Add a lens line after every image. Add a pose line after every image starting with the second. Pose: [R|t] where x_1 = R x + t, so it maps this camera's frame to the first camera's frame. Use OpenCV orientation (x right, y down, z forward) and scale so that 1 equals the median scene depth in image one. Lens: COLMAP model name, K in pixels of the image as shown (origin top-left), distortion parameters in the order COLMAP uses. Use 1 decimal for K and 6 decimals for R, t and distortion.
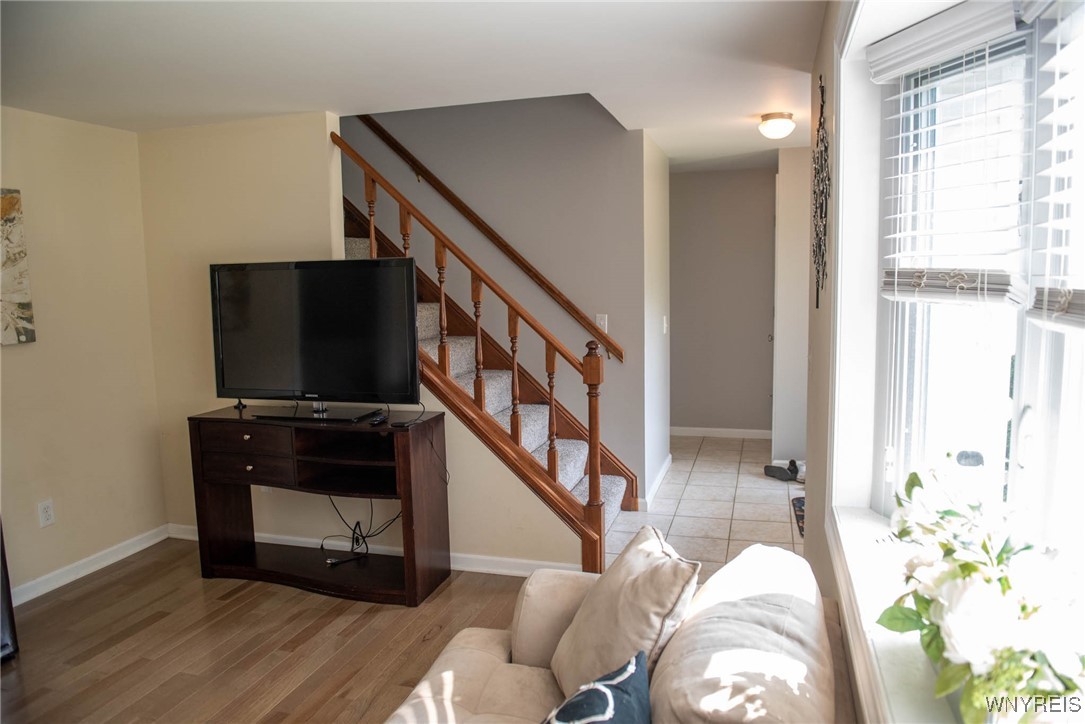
lens RADIAL K [[739.2, 0, 545.8], [0, 739.2, 367.7], [0, 0, 1]] dist [-0.048494, -0.005734]
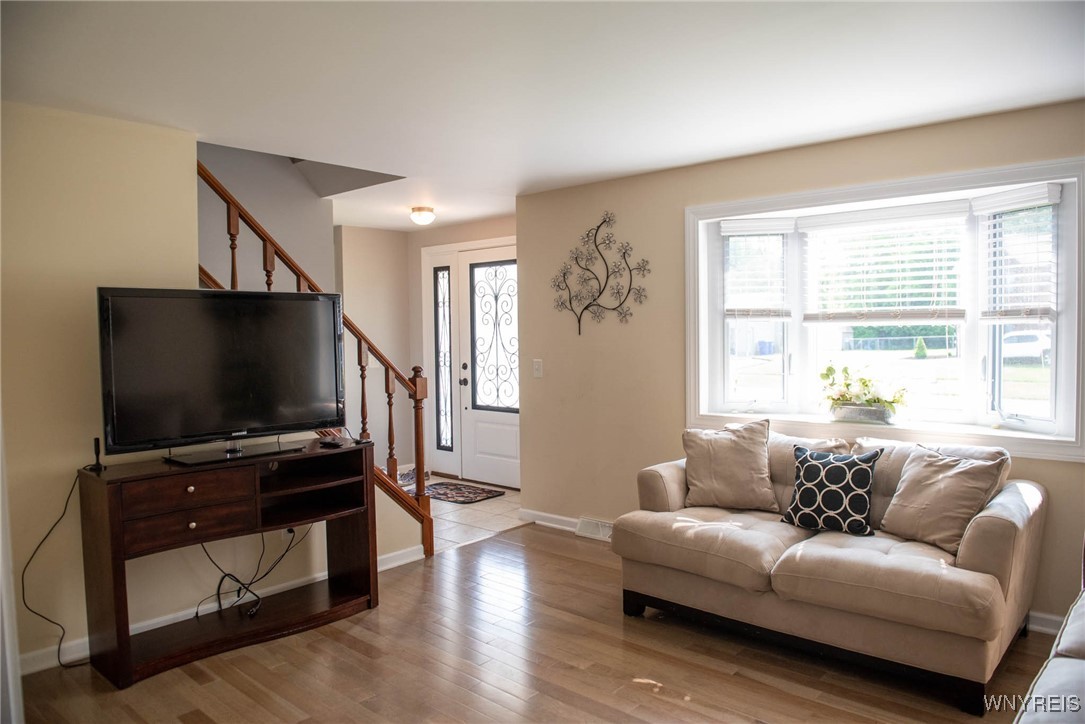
lens RADIAL K [[739.2, 0, 546.3], [0, 739.2, 358.4], [0, 0, 1]] dist [-0.048494, -0.005734]
pose [[0.425726, -0.021714, 0.904592, -0.998672], [0.118400, 0.992454, -0.031899, 0.019443], [-0.897073, 0.120683, 0.425084, 0.243533]]
